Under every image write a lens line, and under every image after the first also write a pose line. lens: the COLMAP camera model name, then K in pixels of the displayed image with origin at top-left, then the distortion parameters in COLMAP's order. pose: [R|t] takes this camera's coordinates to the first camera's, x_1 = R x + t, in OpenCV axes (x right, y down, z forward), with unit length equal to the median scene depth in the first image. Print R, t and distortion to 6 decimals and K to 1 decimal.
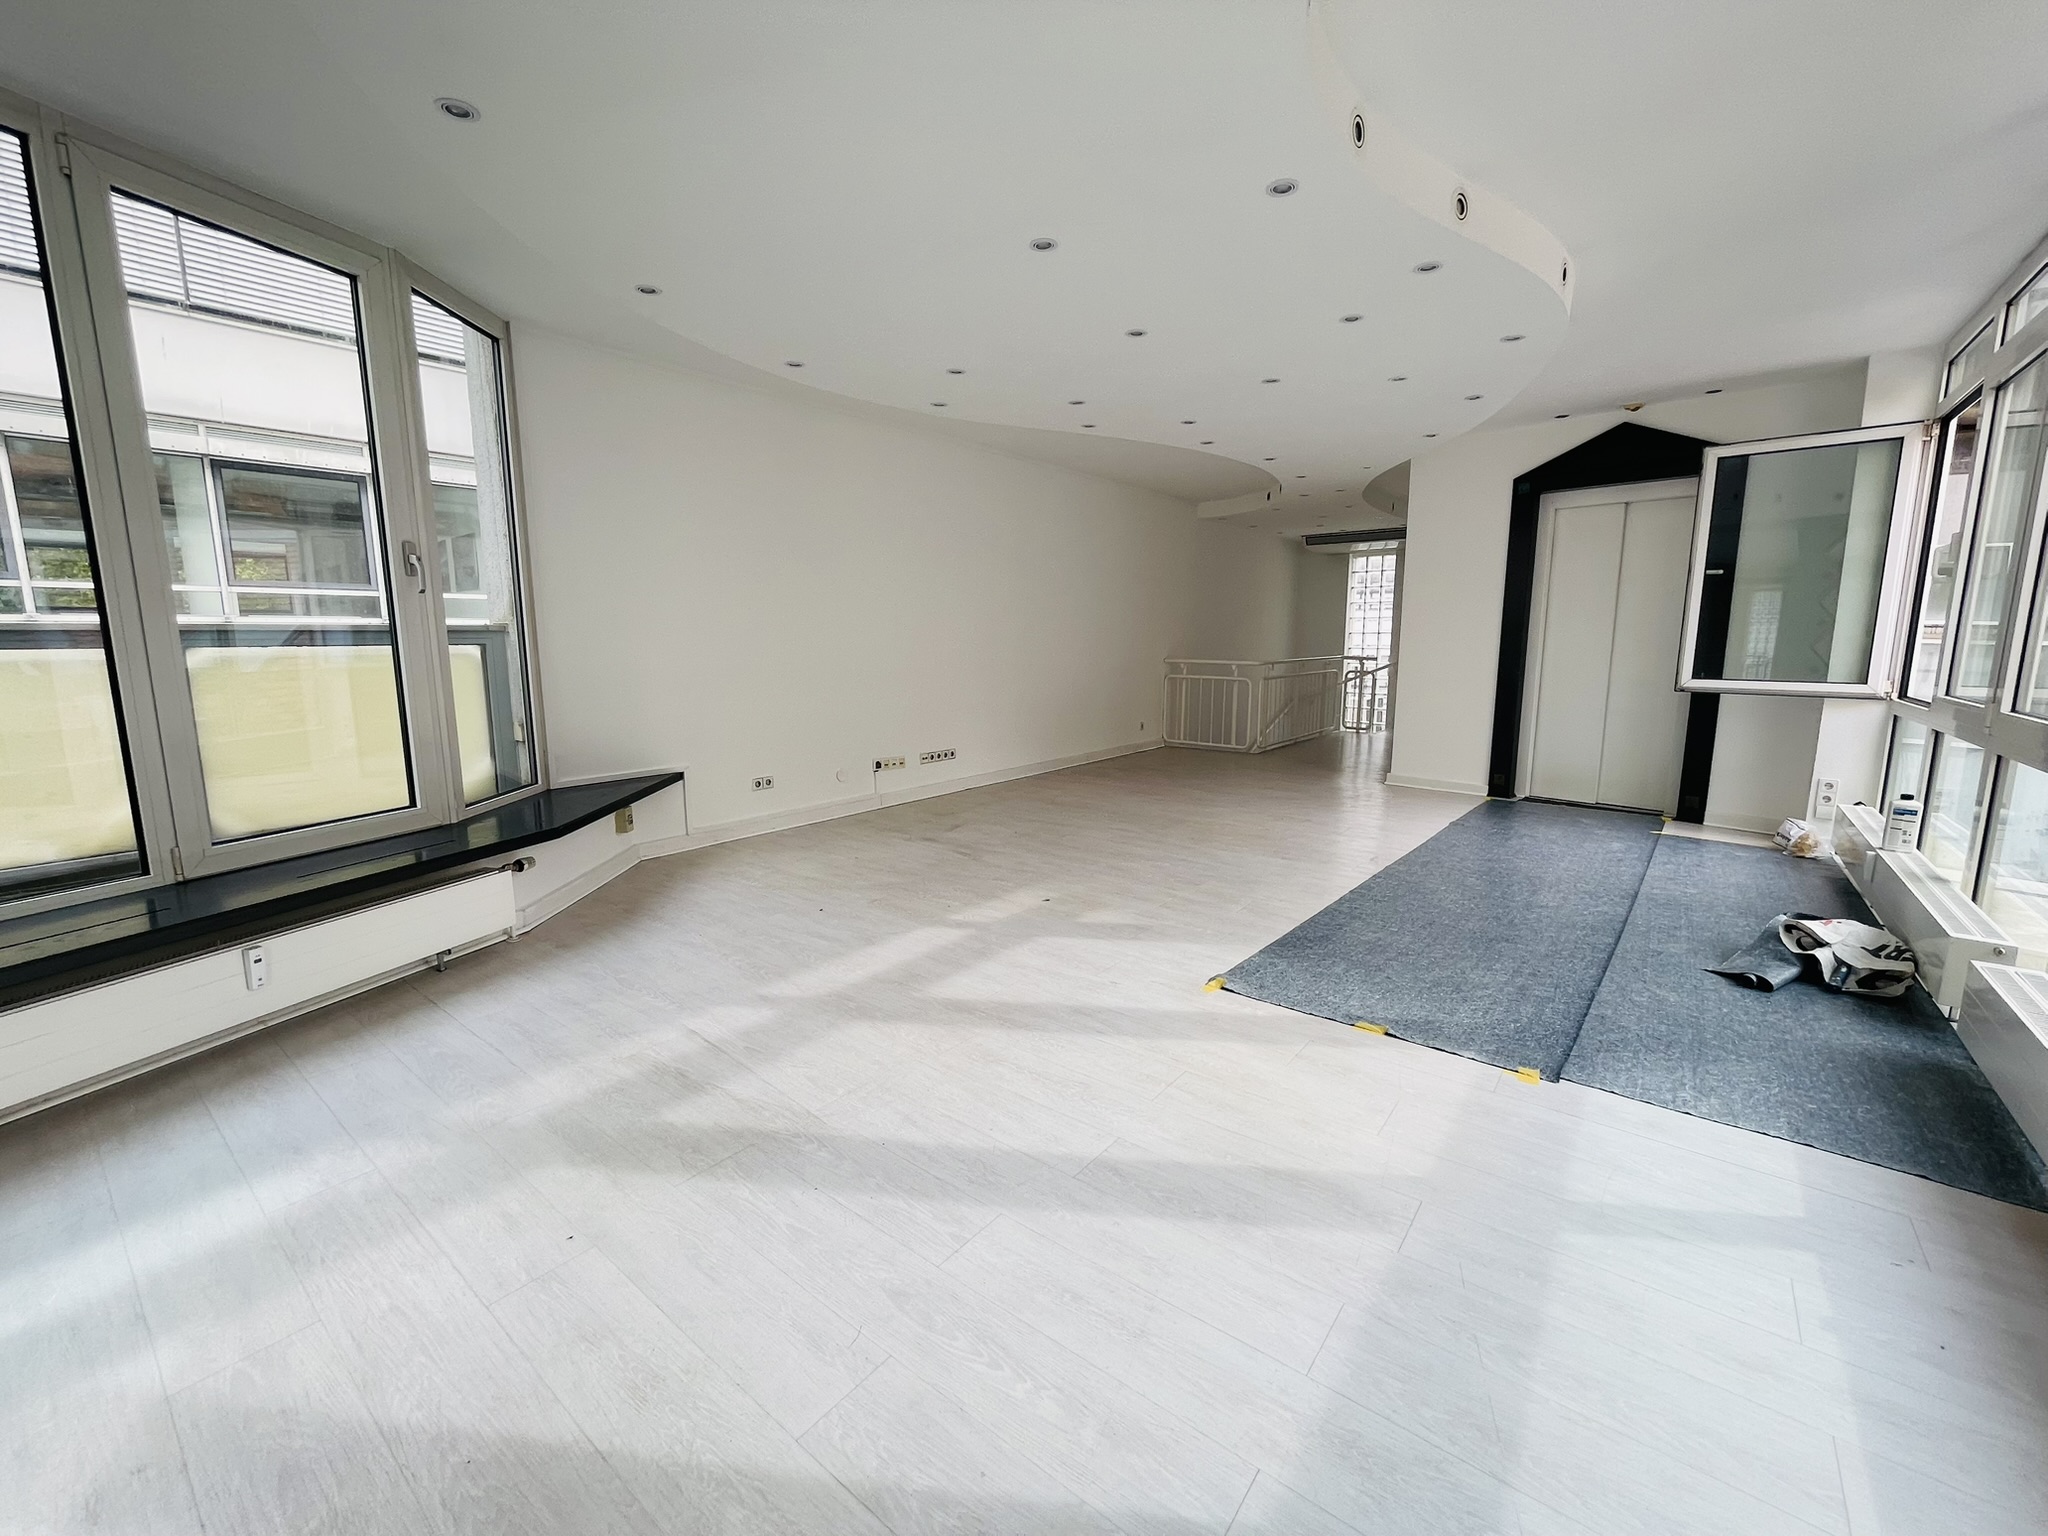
lens RADIAL K [[835.3, 0, 1036.1], [0, 835.3, 764.7], [0, 0, 1]] dist [-0.003145, 0.000036]
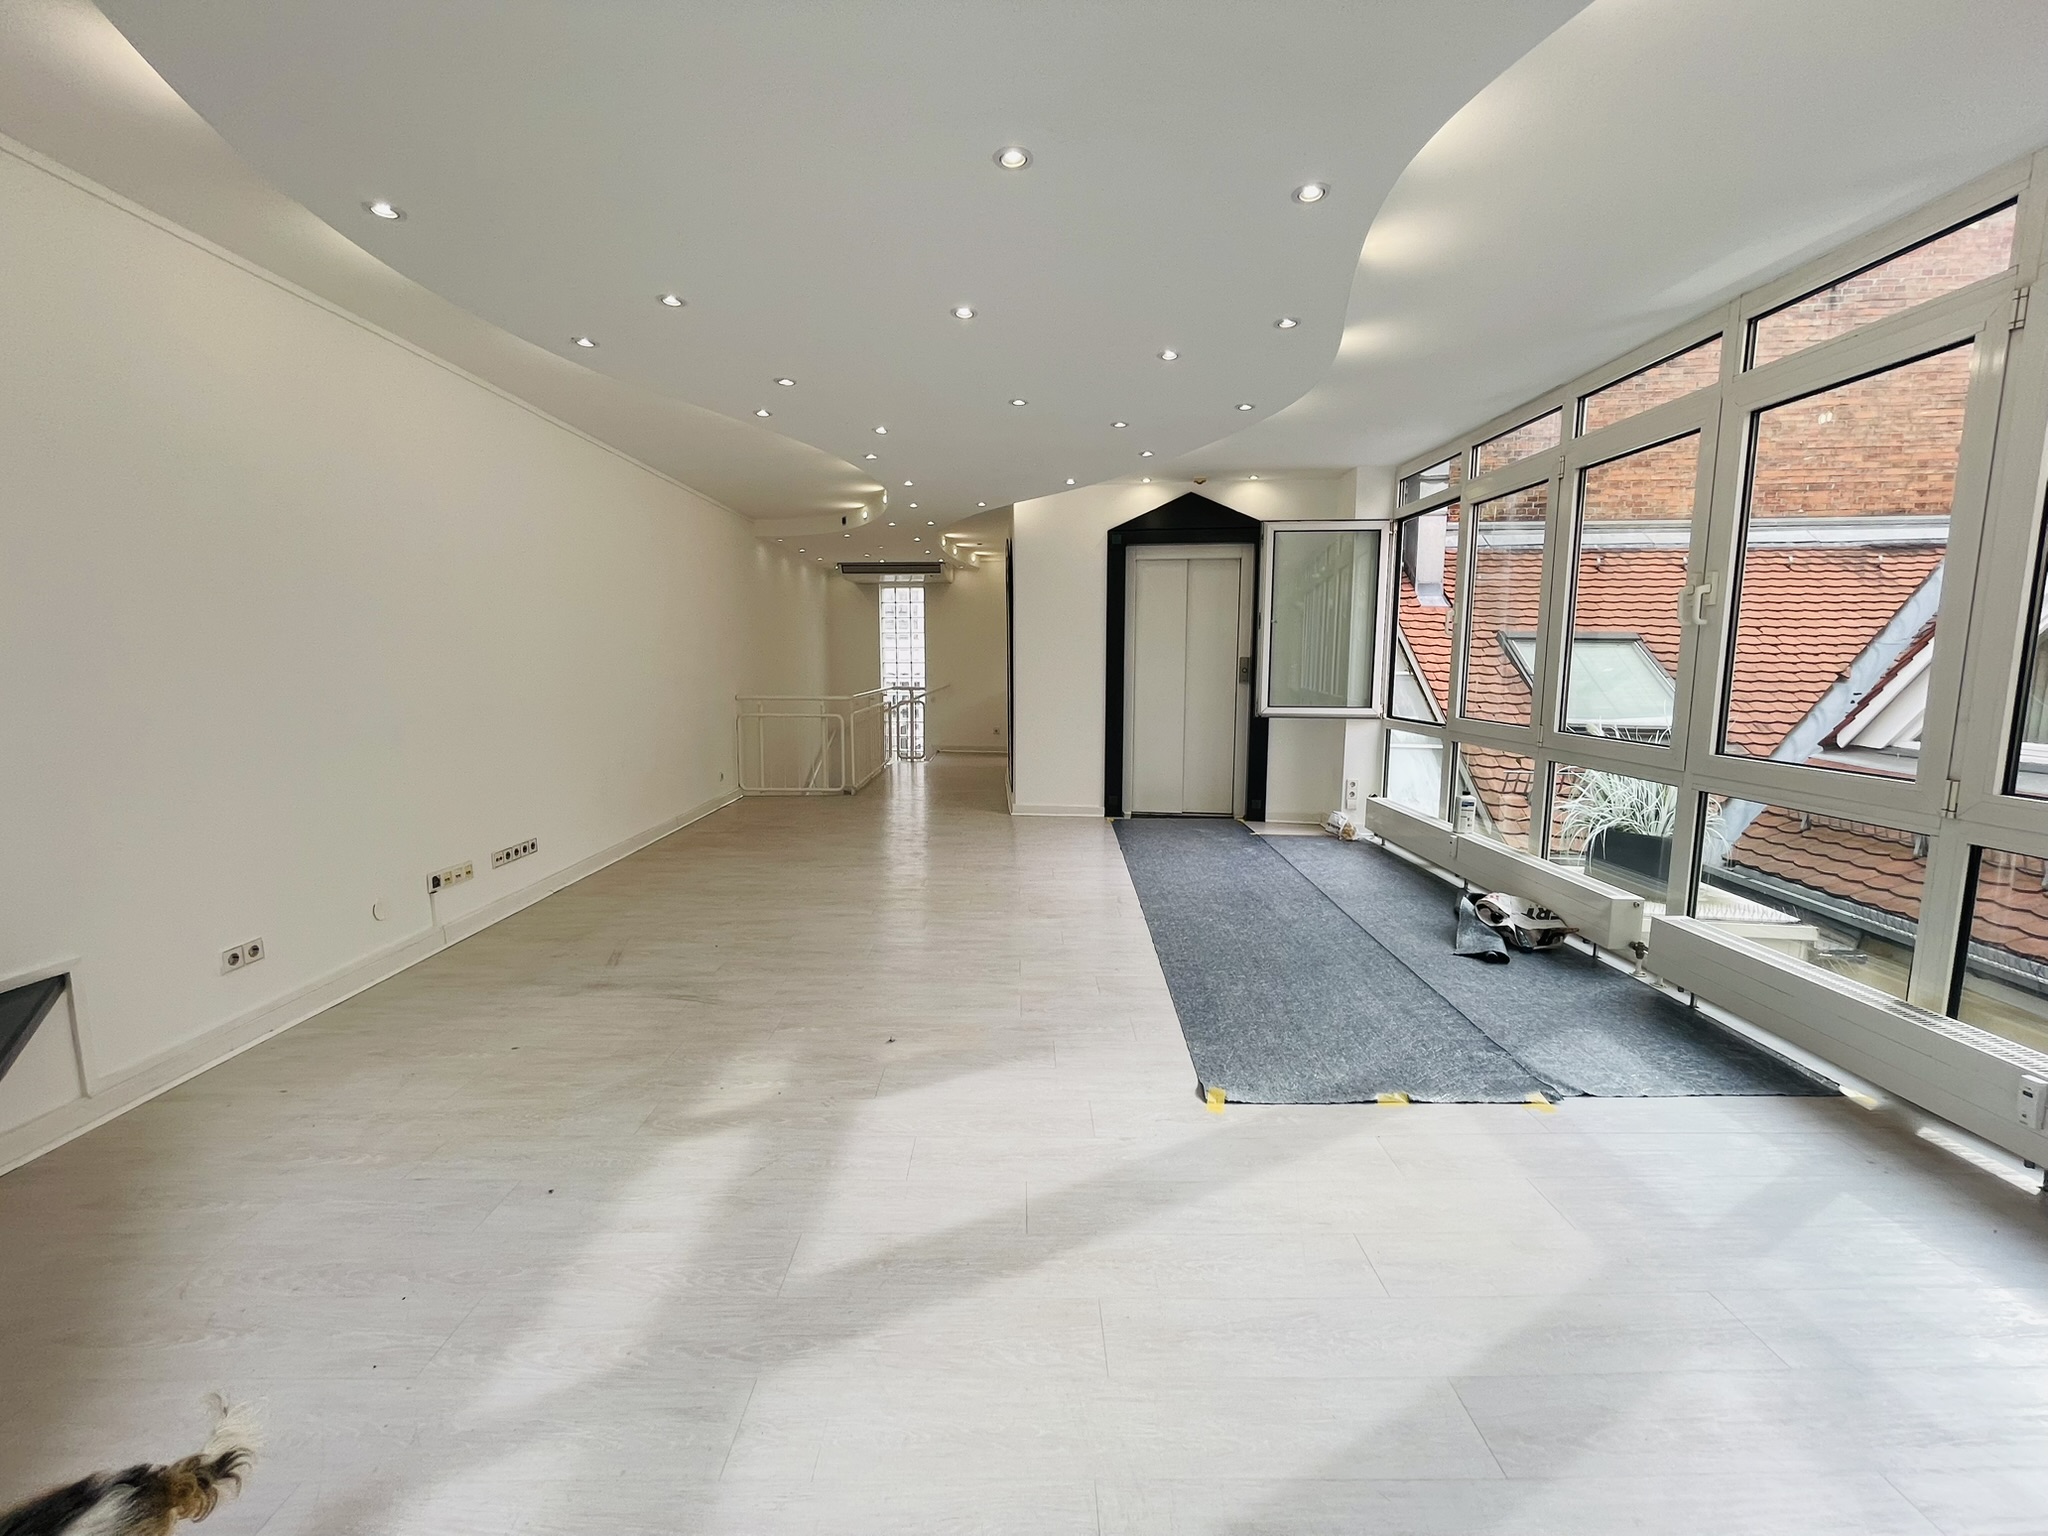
lens RADIAL K [[835.3, 0, 1041.0], [0, 835.3, 760.6], [0, 0, 1]] dist [-0.003145, 0.000036]
pose [[0.783413, -0.074695, 0.616996, -0.257895], [0.093802, 0.995590, 0.001426, -0.060520], [-0.614382, 0.056758, 0.786965, 0.251356]]
